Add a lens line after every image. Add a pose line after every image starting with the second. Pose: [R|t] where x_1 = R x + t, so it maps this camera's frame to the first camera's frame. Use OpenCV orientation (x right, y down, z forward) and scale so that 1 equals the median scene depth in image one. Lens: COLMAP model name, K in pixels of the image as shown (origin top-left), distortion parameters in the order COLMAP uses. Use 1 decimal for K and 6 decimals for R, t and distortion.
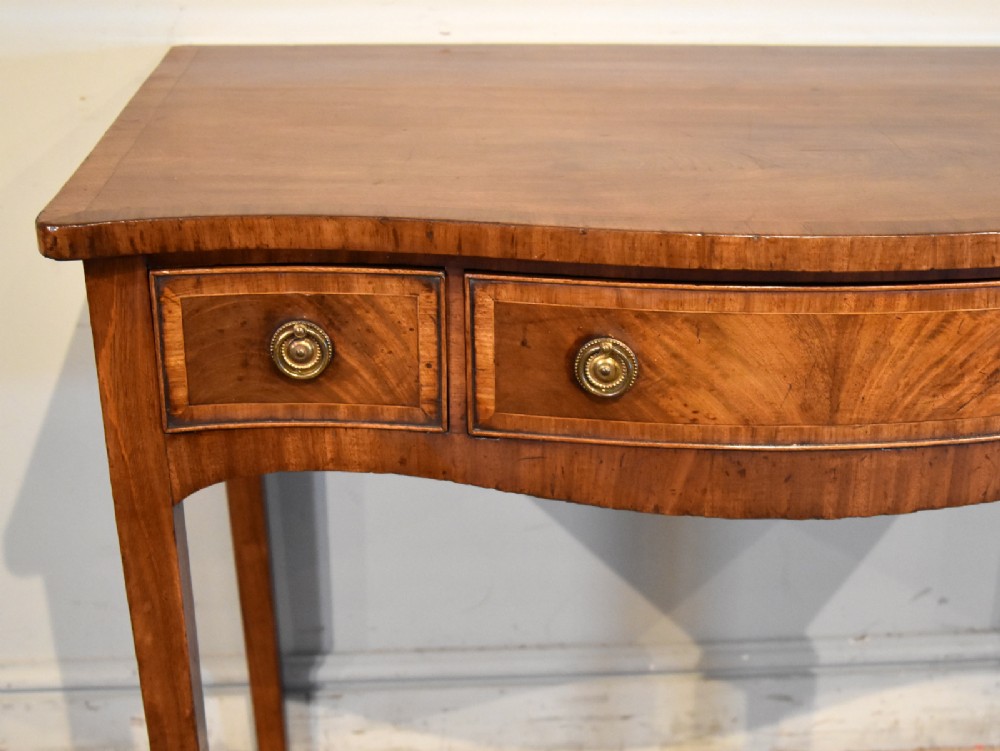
lens RADIAL K [[1448.2, 0, 606.3], [0, 1448.2, 457.7], [0, 0, 1]] dist [-0.076833, 0.000000]
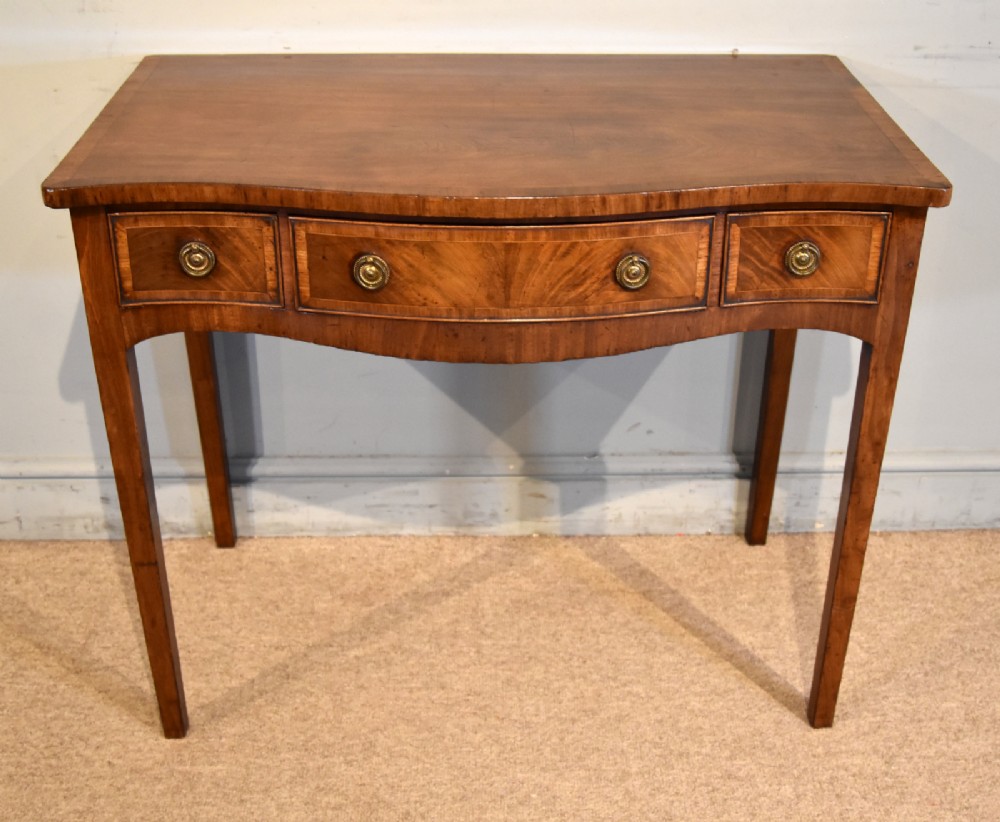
lens RADIAL K [[1200.3, 0, 522.1], [0, 1200.3, 405.6], [0, 0, 1]] dist [-0.081747, 0.000000]
pose [[0.999013, 0.017849, -0.040668, 0.232434], [-0.015259, 0.997888, 0.063147, 0.002702], [0.041709, -0.062464, 0.997175, -0.400208]]
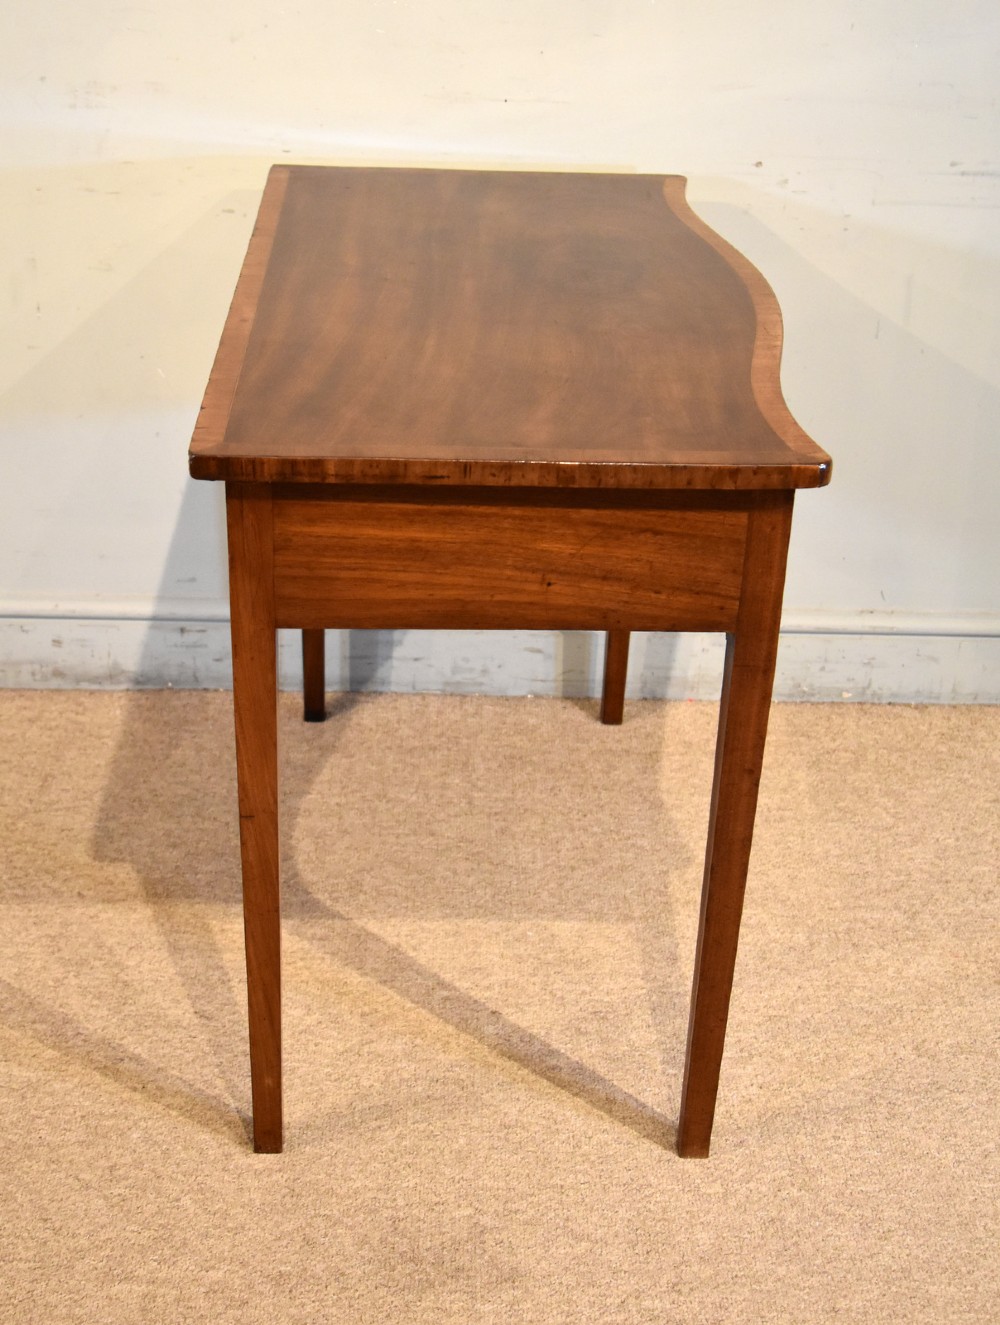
lens RADIAL K [[1585.7, 0, 459.2], [0, 1585.7, 591.0], [0, 0, 1]] dist [-0.061556, 0.000000]
pose [[0.997420, 0.040106, -0.059545, 0.201865], [-0.038841, 0.998997, 0.022260, 0.159220], [0.060378, -0.019889, 0.997977, -0.867124]]
